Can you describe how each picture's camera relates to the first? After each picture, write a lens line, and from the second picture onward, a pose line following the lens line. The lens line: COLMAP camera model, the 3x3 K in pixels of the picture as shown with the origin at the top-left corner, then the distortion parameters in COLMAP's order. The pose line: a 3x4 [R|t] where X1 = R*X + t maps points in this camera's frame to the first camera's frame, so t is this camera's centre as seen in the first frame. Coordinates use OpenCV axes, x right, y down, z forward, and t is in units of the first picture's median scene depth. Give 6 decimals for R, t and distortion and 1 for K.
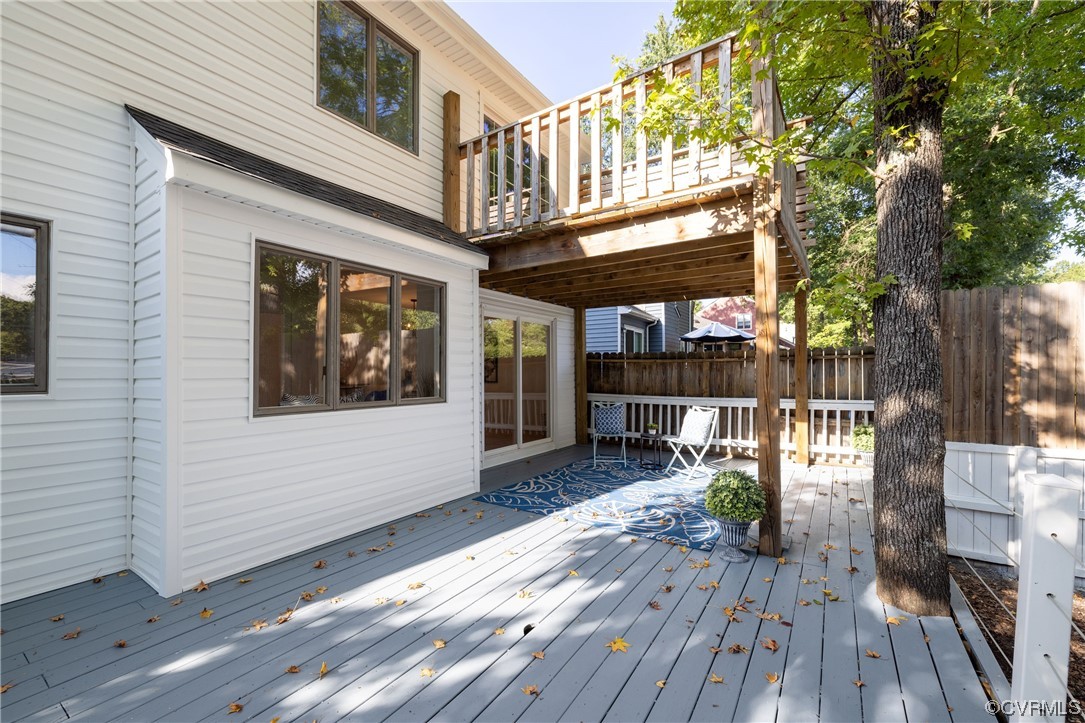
lens RADIAL K [[457.9, 0, 540.0], [0, 457.9, 365.5], [0, 0, 1]] dist [0.000528, 0.000186]
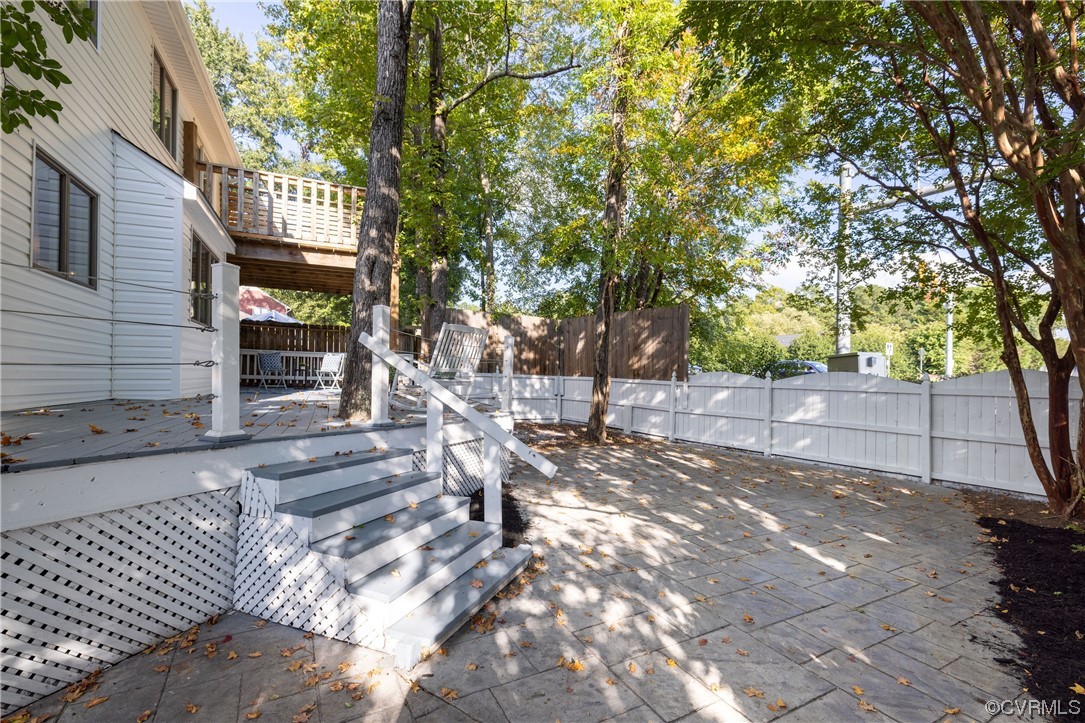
lens RADIAL K [[457.9, 0, 540.0], [0, 457.9, 365.5], [0, 0, 1]] dist [0.000528, 0.000186]
pose [[0.526949, 0.028078, 0.849433, -0.683003], [-0.025120, 0.999532, -0.017456, 0.138383], [-0.849526, -0.012139, 0.527407, -0.586287]]
